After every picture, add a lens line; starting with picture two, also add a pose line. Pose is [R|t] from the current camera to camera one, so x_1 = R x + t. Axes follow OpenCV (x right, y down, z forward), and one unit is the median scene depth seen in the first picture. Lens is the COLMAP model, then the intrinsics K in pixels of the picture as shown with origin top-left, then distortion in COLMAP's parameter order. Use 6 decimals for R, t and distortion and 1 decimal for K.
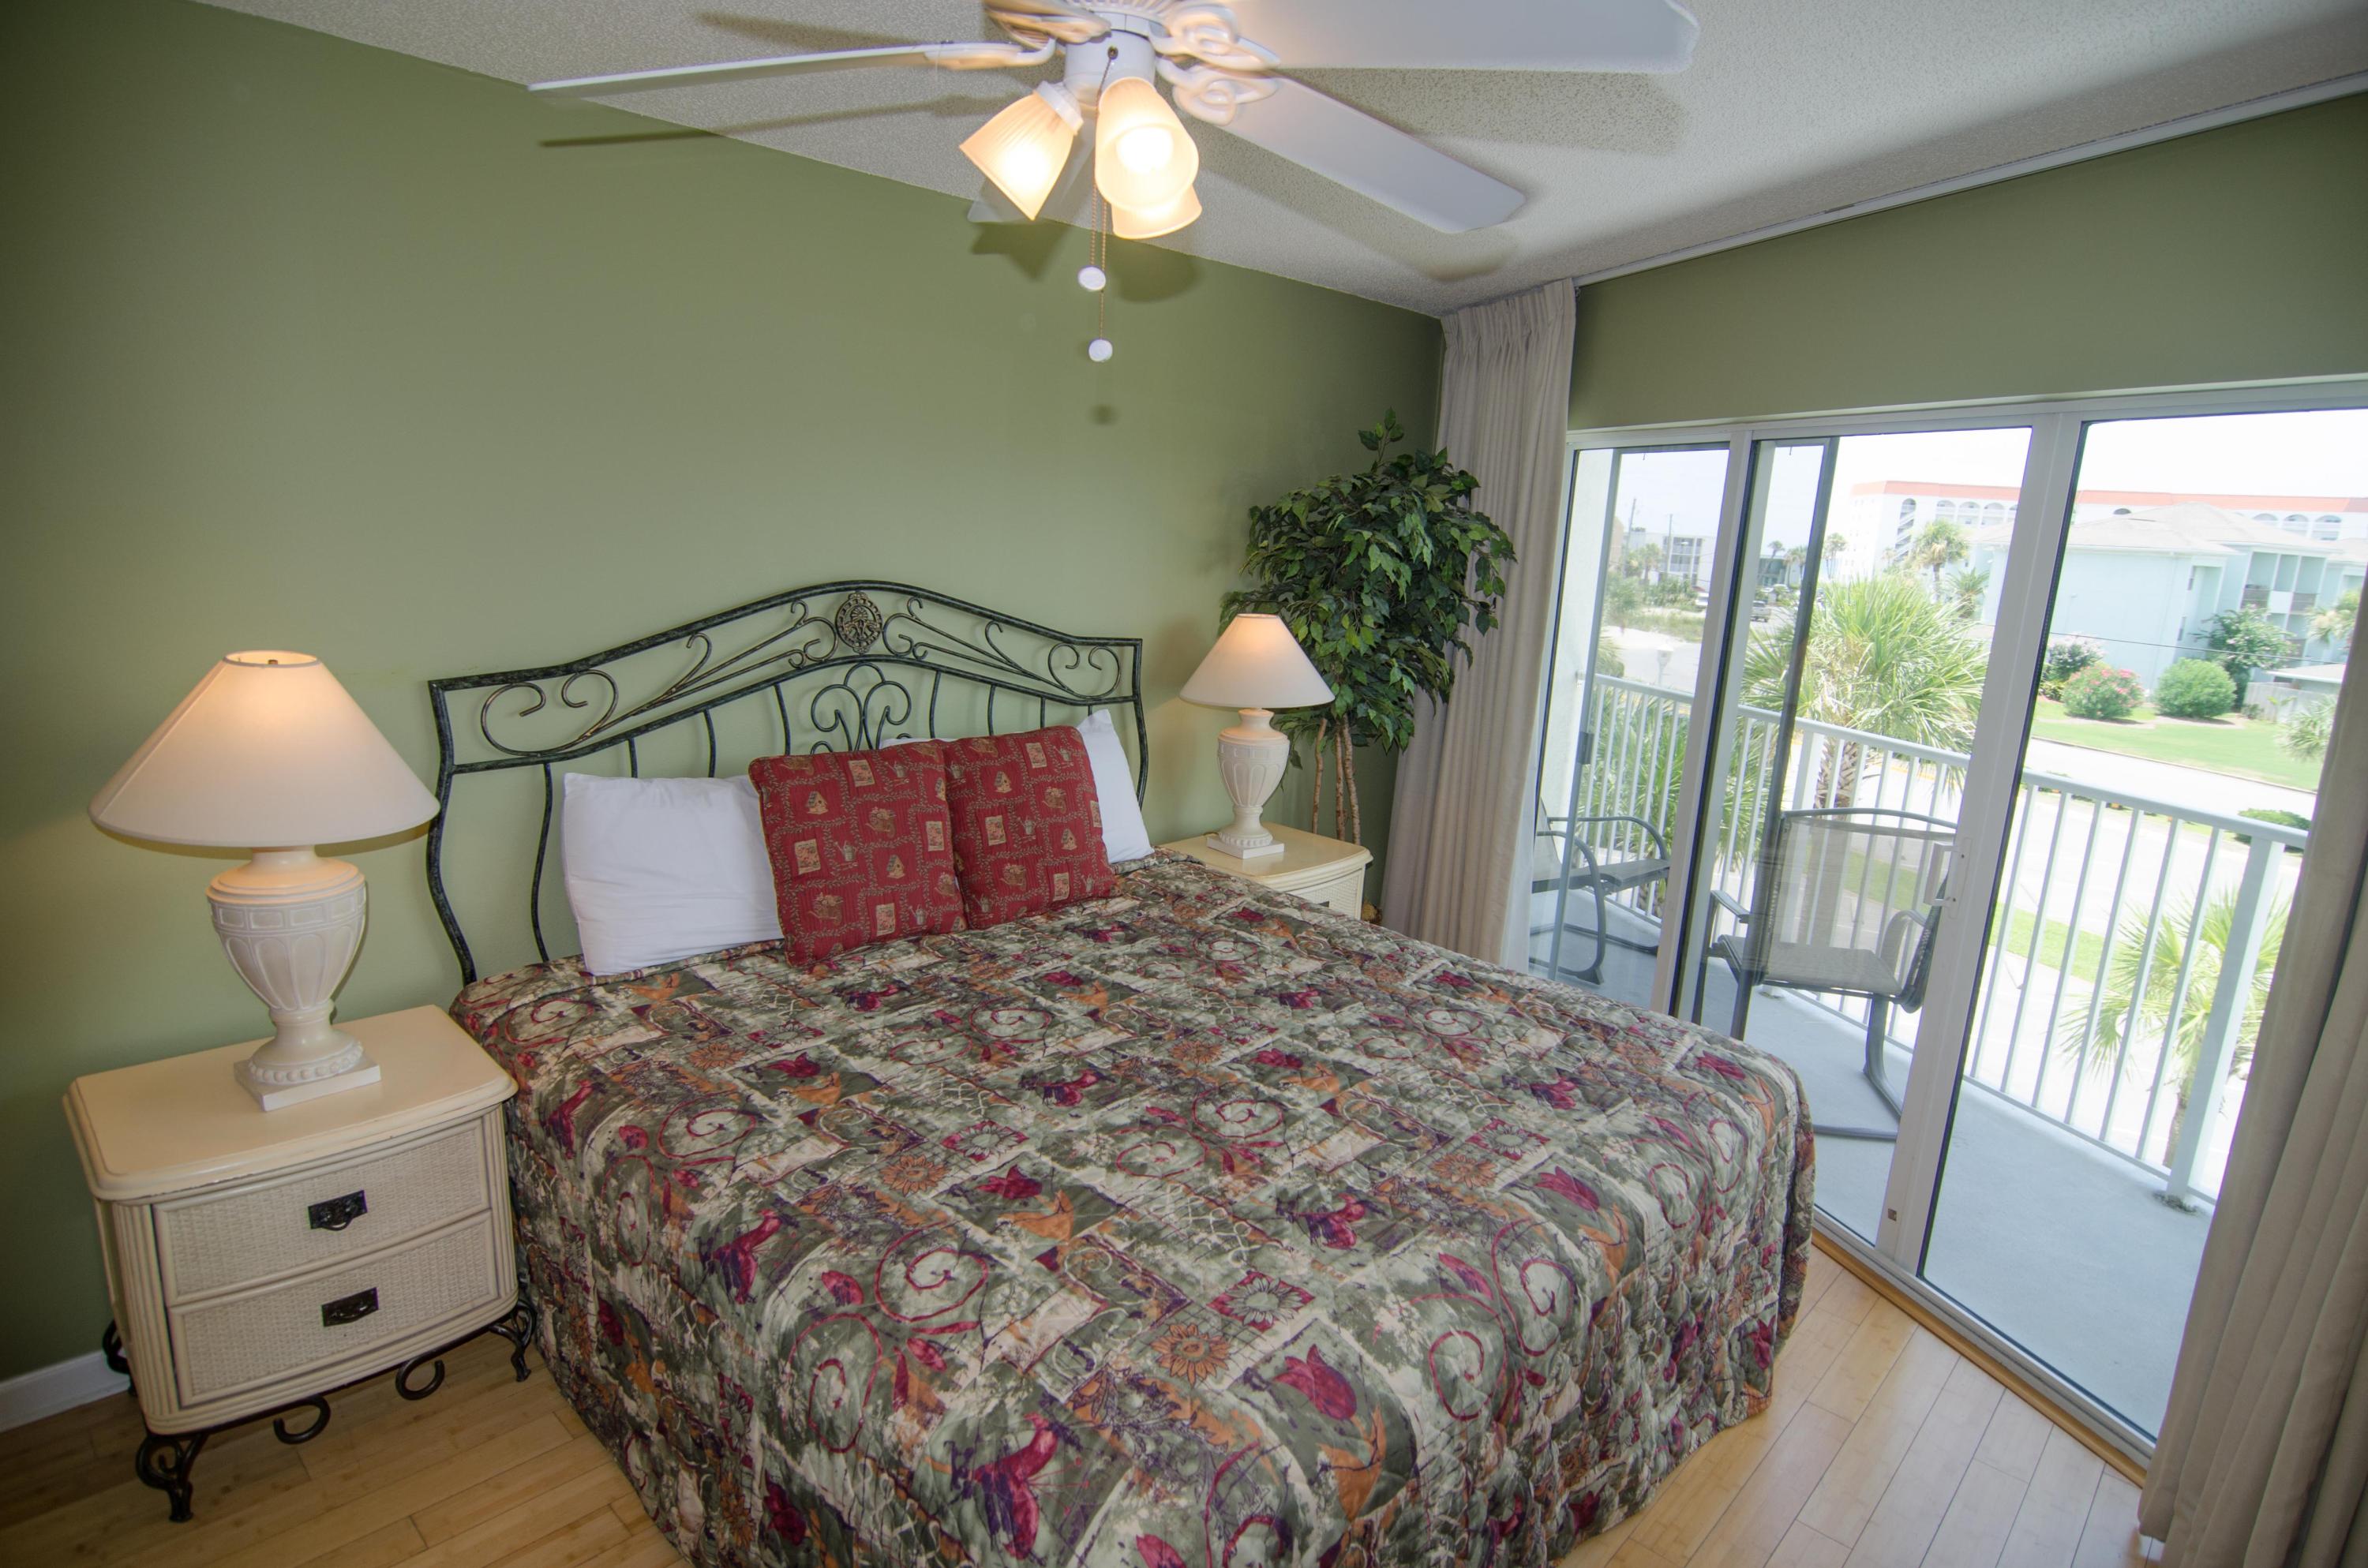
lens RADIAL K [[1250.7, 0, 1178.9], [0, 1250.7, 803.5], [0, 0, 1]] dist [0.003041, 0.000276]
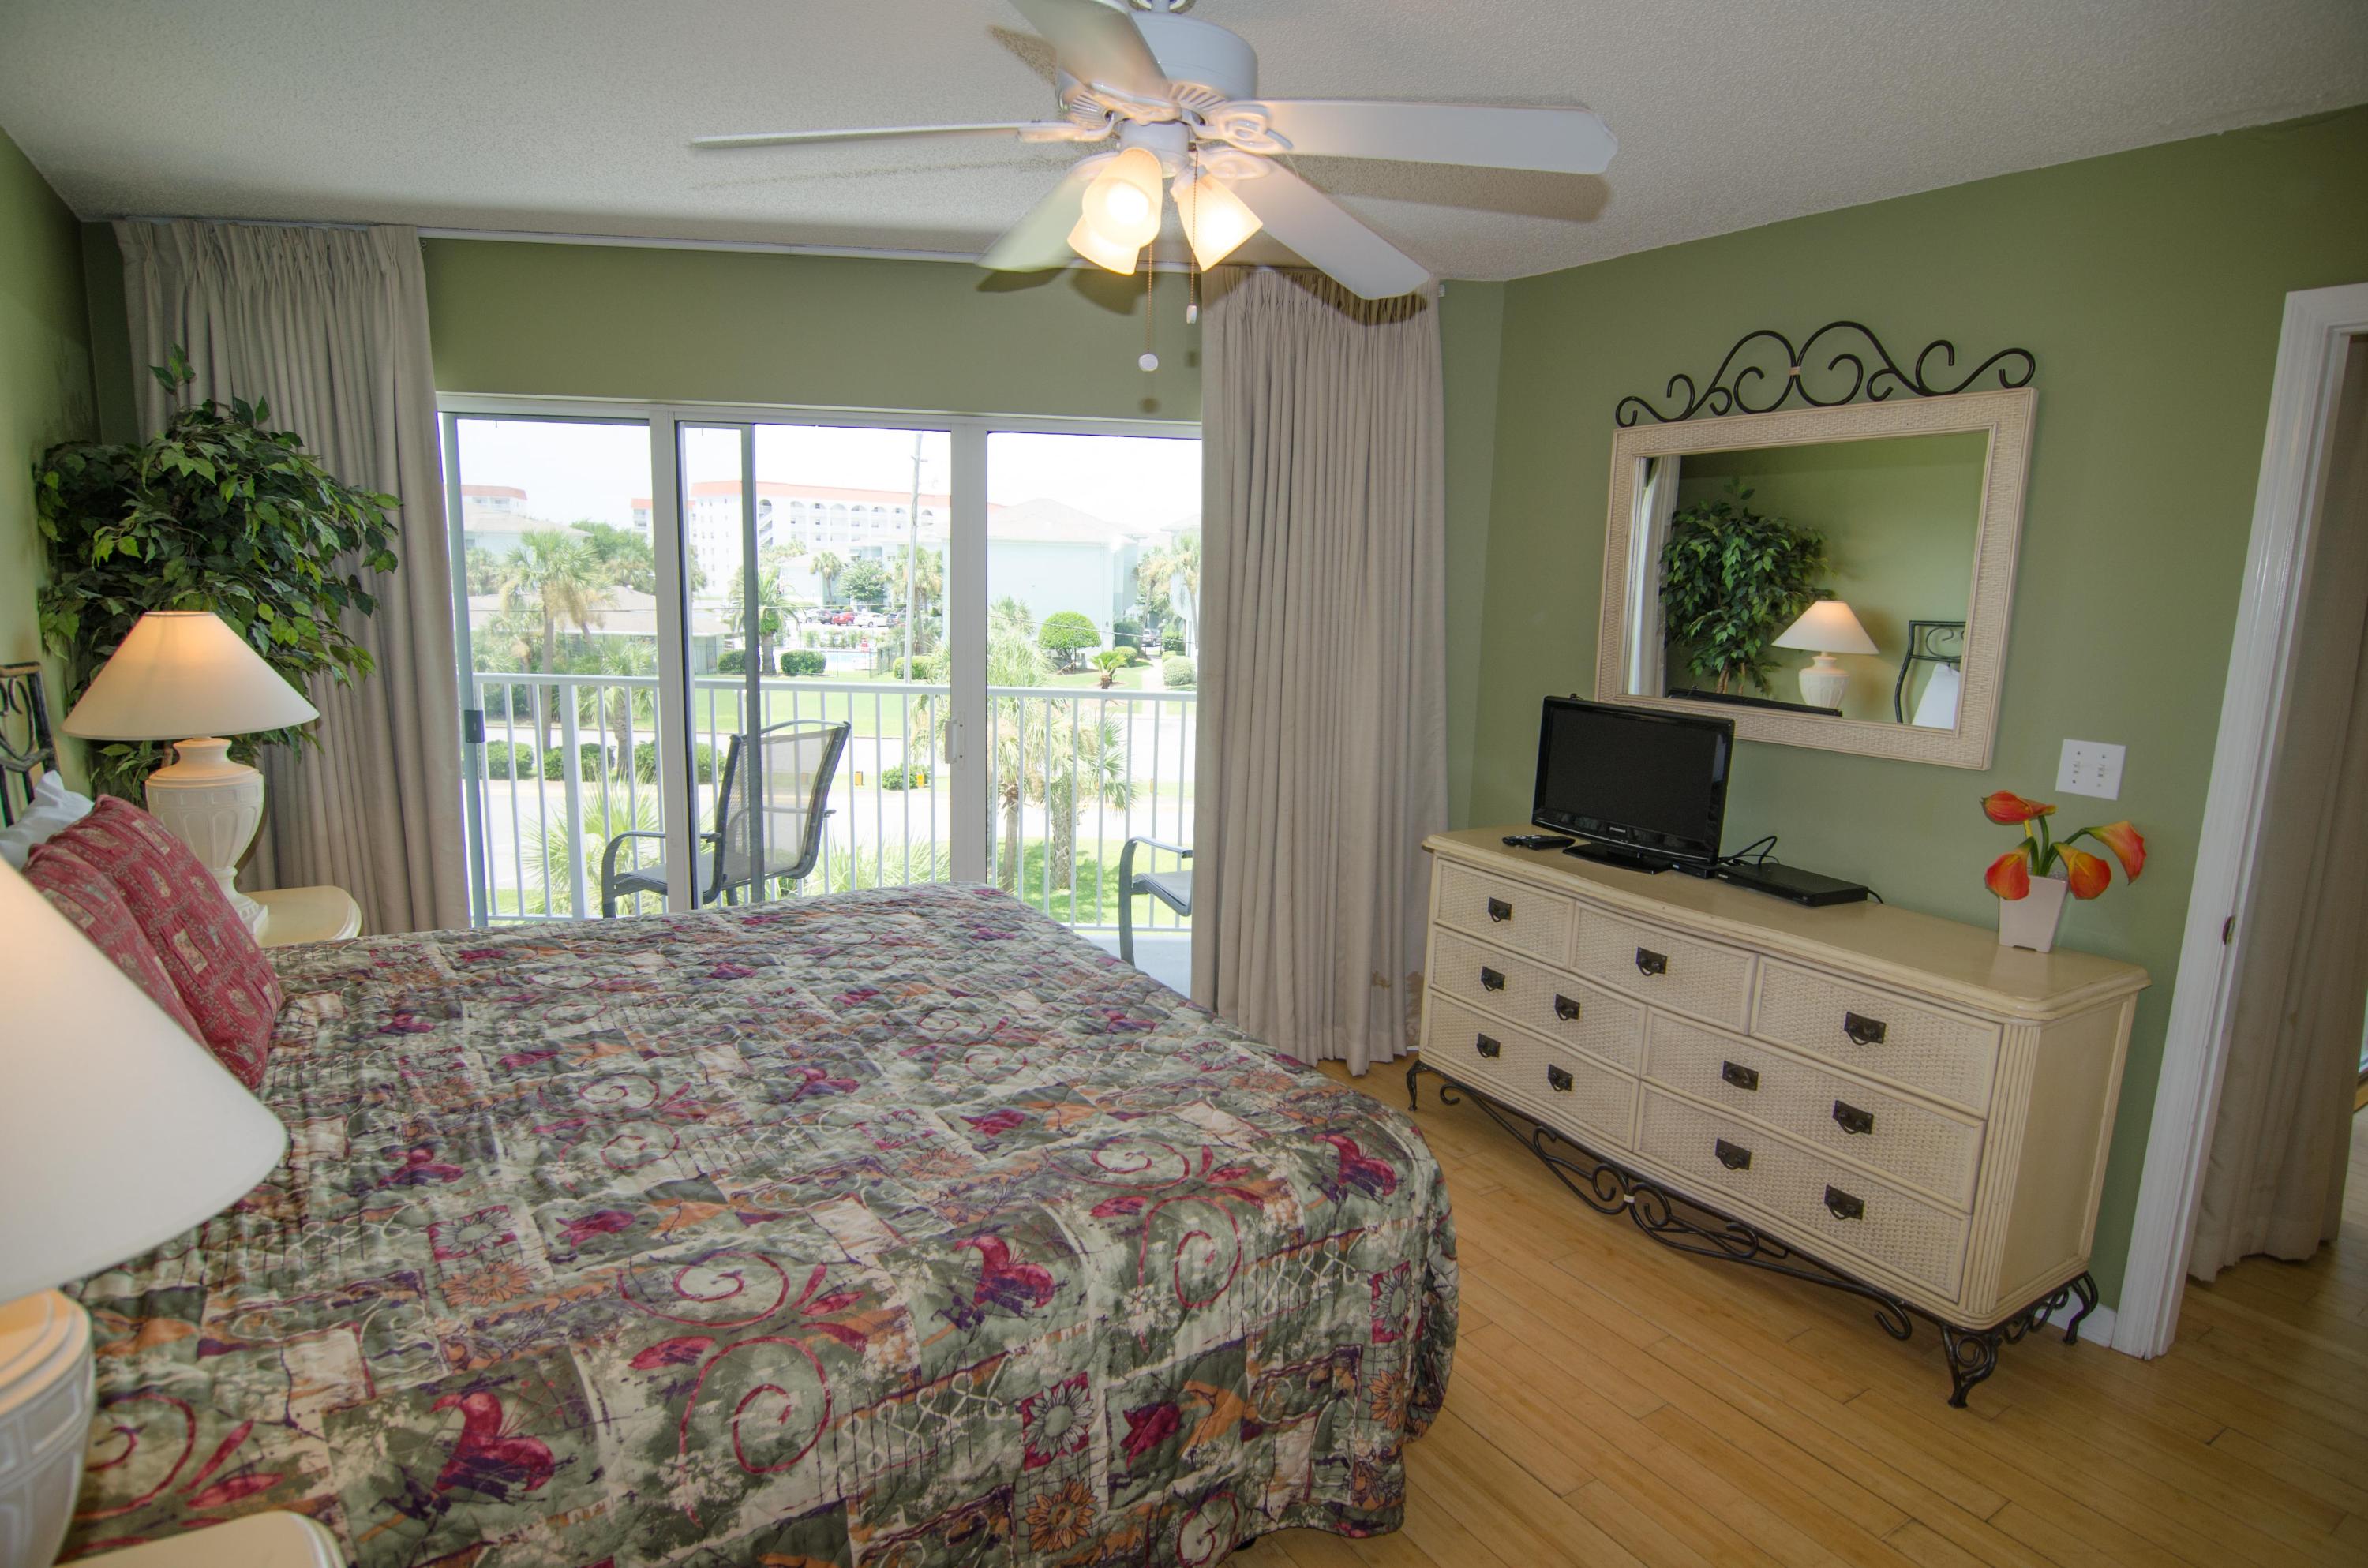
lens RADIAL K [[1263.8, 0, 1184.0], [0, 1263.8, 784.0], [0, 0, 1]] dist [0.001815, -0.024449]
pose [[0.245695, -0.206326, 0.947135, -0.694151], [0.196934, 0.967333, 0.159639, -0.072694], [-0.949132, 0.147301, 0.278301, 0.340180]]
